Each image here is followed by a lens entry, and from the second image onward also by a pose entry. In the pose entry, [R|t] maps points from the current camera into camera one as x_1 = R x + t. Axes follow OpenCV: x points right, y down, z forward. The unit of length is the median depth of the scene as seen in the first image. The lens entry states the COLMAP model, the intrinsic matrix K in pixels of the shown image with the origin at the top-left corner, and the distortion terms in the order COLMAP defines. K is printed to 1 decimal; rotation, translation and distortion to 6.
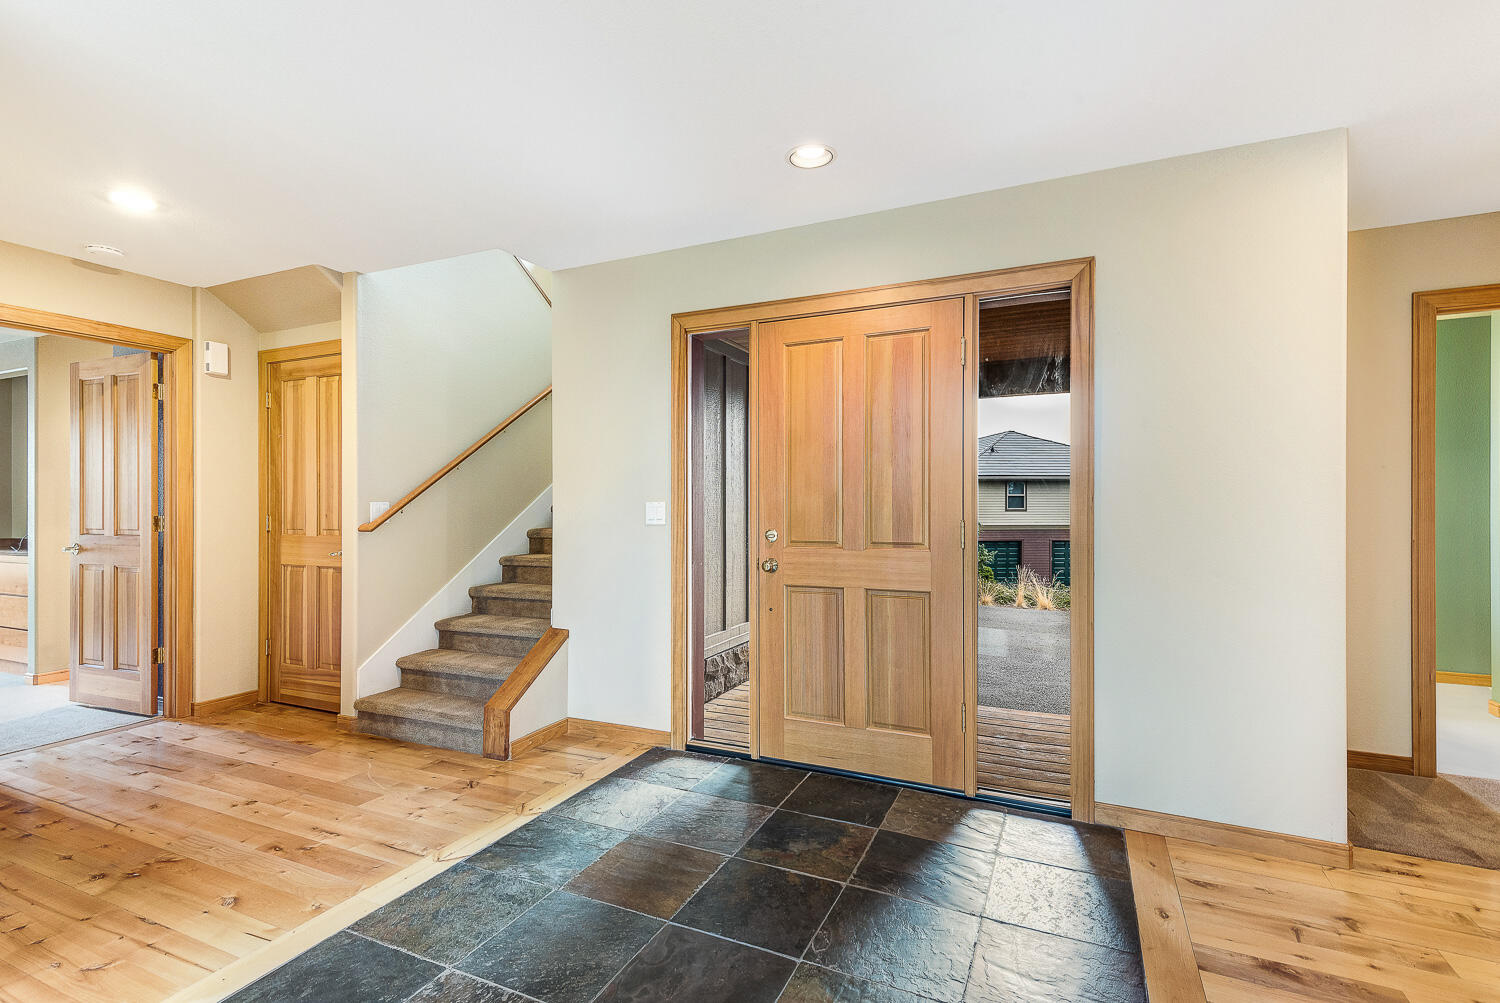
lens RADIAL K [[695.5, 0, 751.0], [0, 695.5, 498.9], [0, 0, 1]] dist [0.022839, -0.001537]
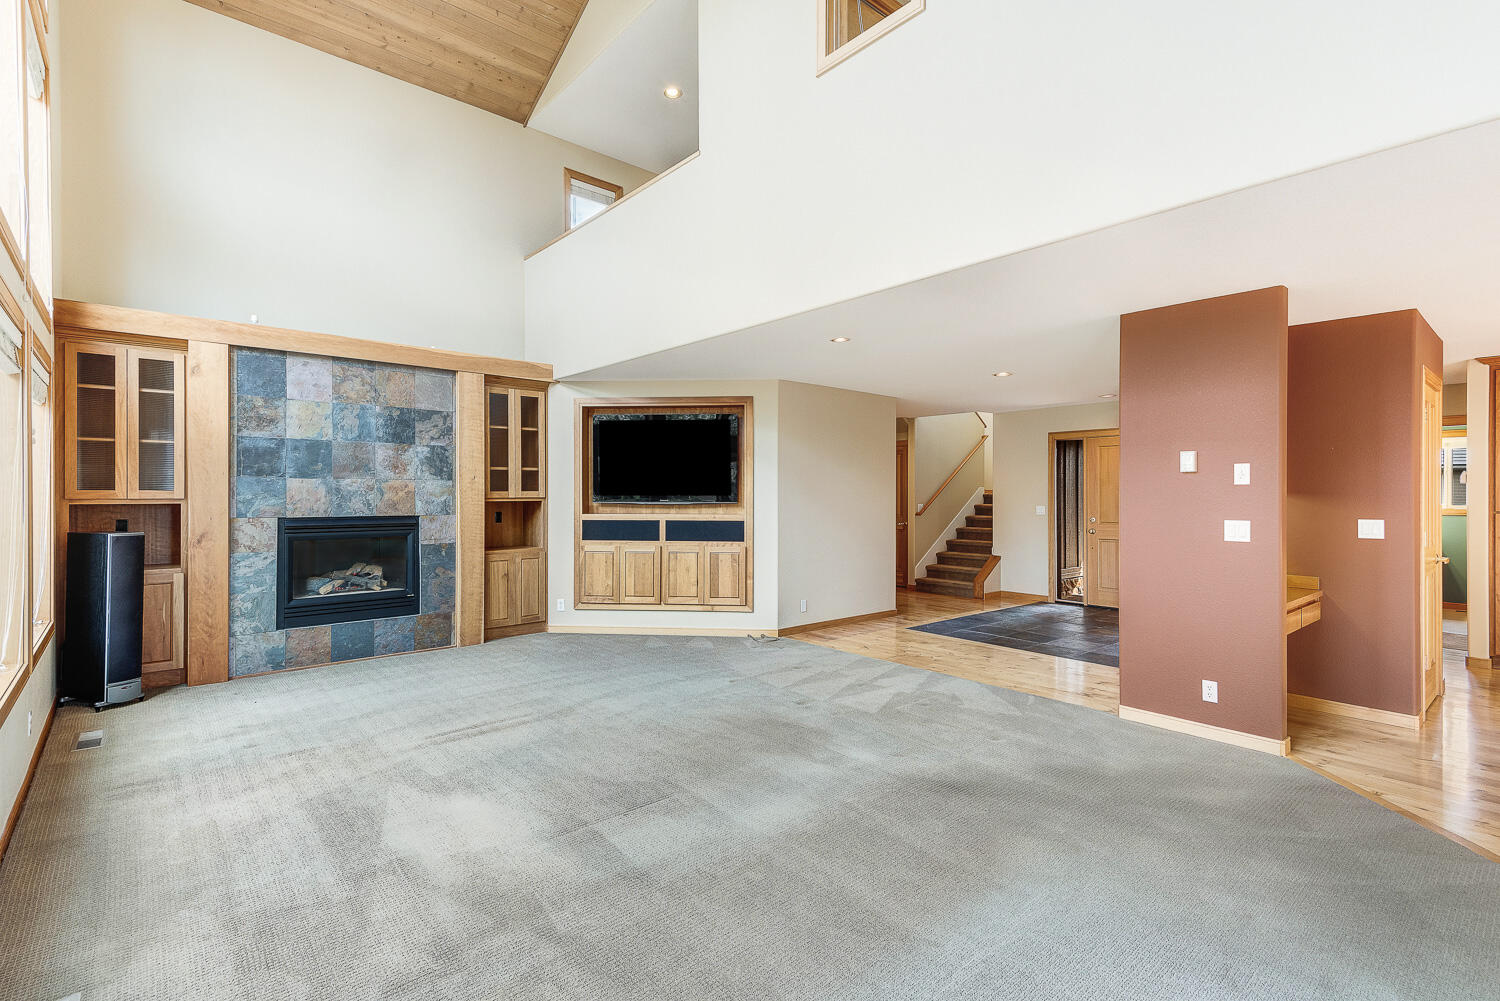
lens RADIAL K [[695.5, 0, 750.3], [0, 695.5, 494.5], [0, 0, 1]] dist [0.022839, -0.001537]
pose [[0.910165, 0.010708, -0.414108, -0.044331], [-0.010480, 0.999941, 0.002821, -0.032753], [0.414114, 0.001772, 0.910223, -1.688999]]
